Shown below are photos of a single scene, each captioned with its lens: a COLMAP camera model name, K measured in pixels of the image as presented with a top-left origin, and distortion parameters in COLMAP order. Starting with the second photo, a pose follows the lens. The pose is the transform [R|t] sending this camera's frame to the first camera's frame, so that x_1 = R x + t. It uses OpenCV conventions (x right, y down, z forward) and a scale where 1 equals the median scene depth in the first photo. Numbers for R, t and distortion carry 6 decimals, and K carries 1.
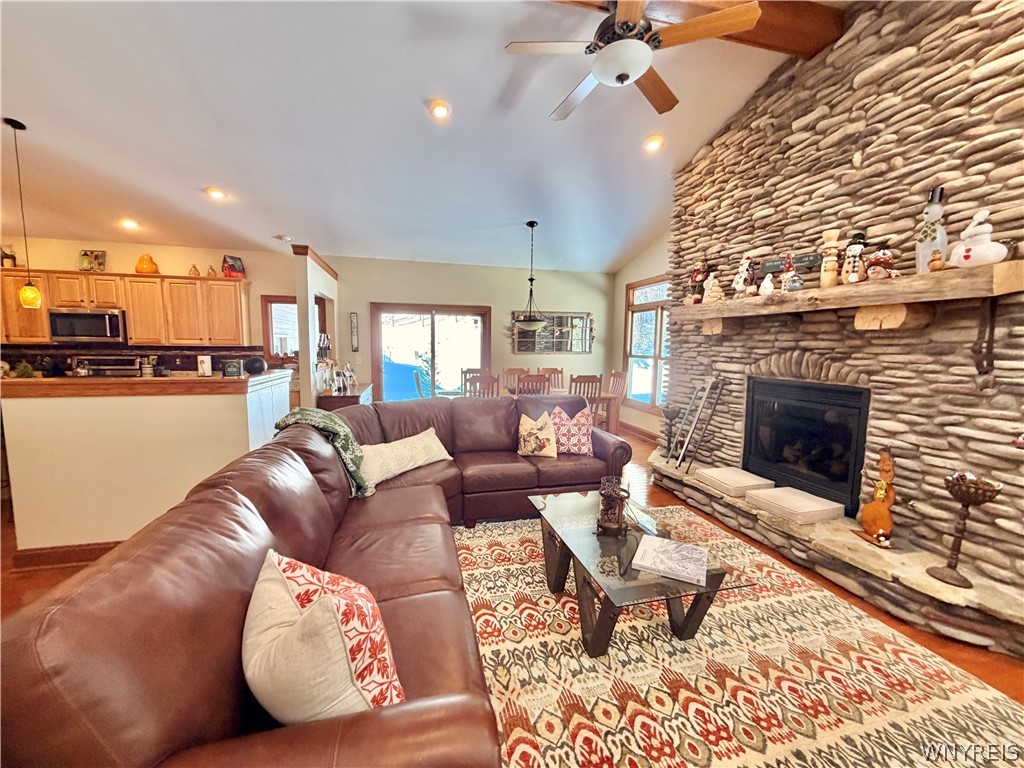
lens RADIAL K [[405.1, 0, 510.5], [0, 405.1, 383.4], [0, 0, 1]] dist [0.002304, -0.000185]
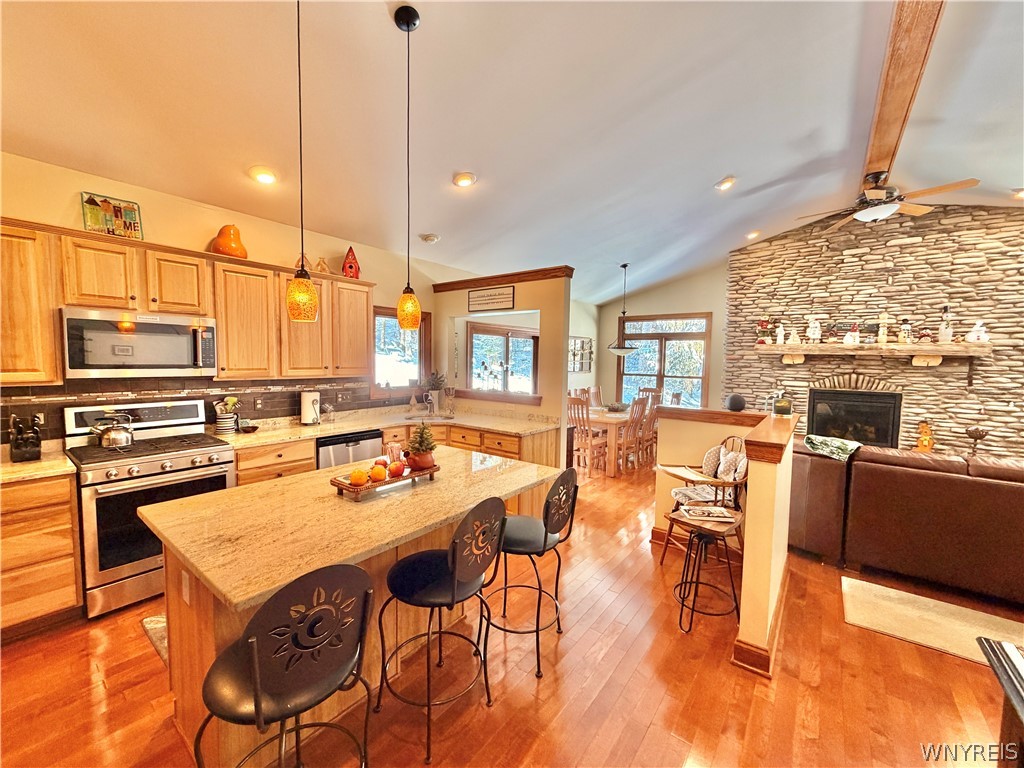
lens RADIAL K [[405.1, 0, 509.7], [0, 405.1, 385.7], [0, 0, 1]] dist [0.002304, -0.000185]
pose [[0.784413, -0.041901, 0.618822, -0.975022], [0.053636, 0.998561, -0.000374, -0.066137], [-0.617915, 0.033484, 0.785531, 0.305900]]
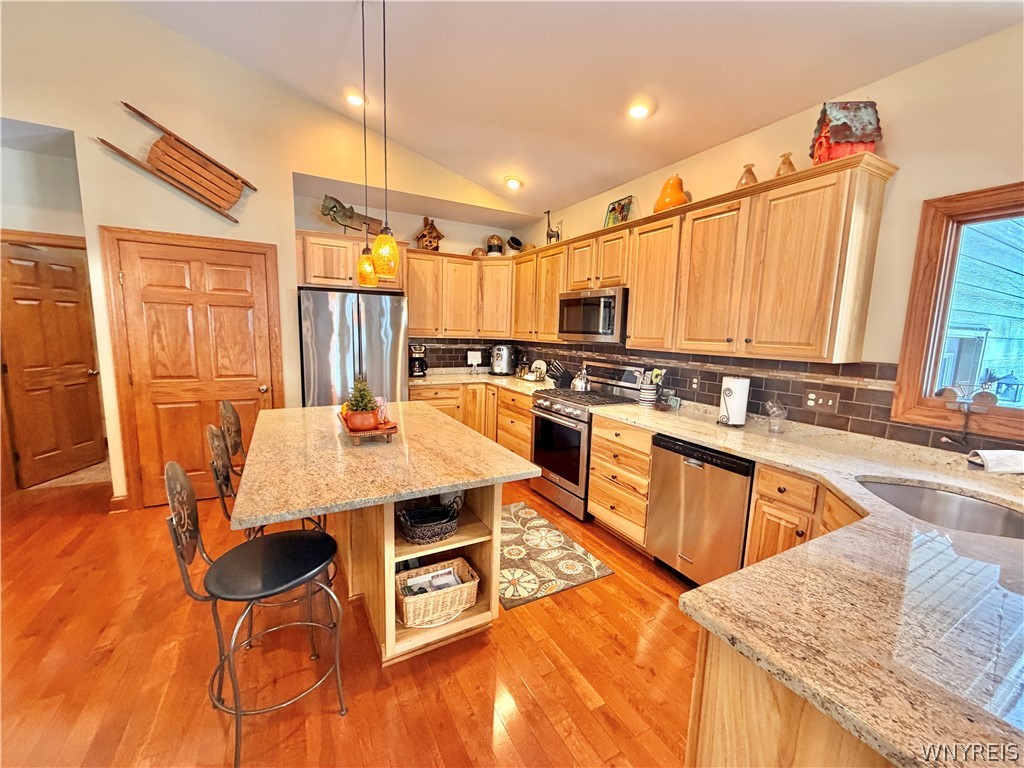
lens RADIAL K [[405.1, 0, 510.1], [0, 405.1, 386.2], [0, 0, 1]] dist [0.002304, -0.000185]
pose [[0.240330, 0.128222, -0.962185, -0.421598], [-0.115785, 0.987947, 0.102735, -0.082102], [0.963761, 0.086716, 0.252280, 0.706363]]
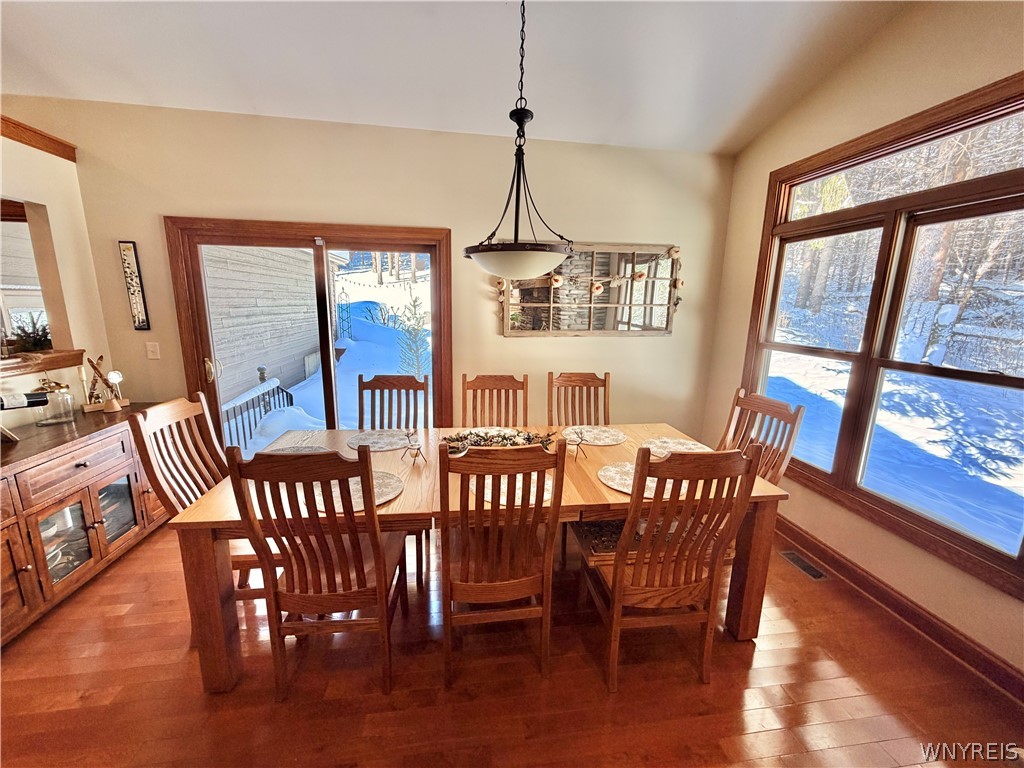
lens RADIAL K [[405.1, 0, 511.5], [0, 405.1, 384.5], [0, 0, 1]] dist [0.002304, -0.000185]
pose [[0.995490, 0.026847, -0.090990, 0.081149], [-0.017142, 0.994239, 0.105810, -0.086435], [0.093306, -0.103773, 0.990215, 0.692886]]
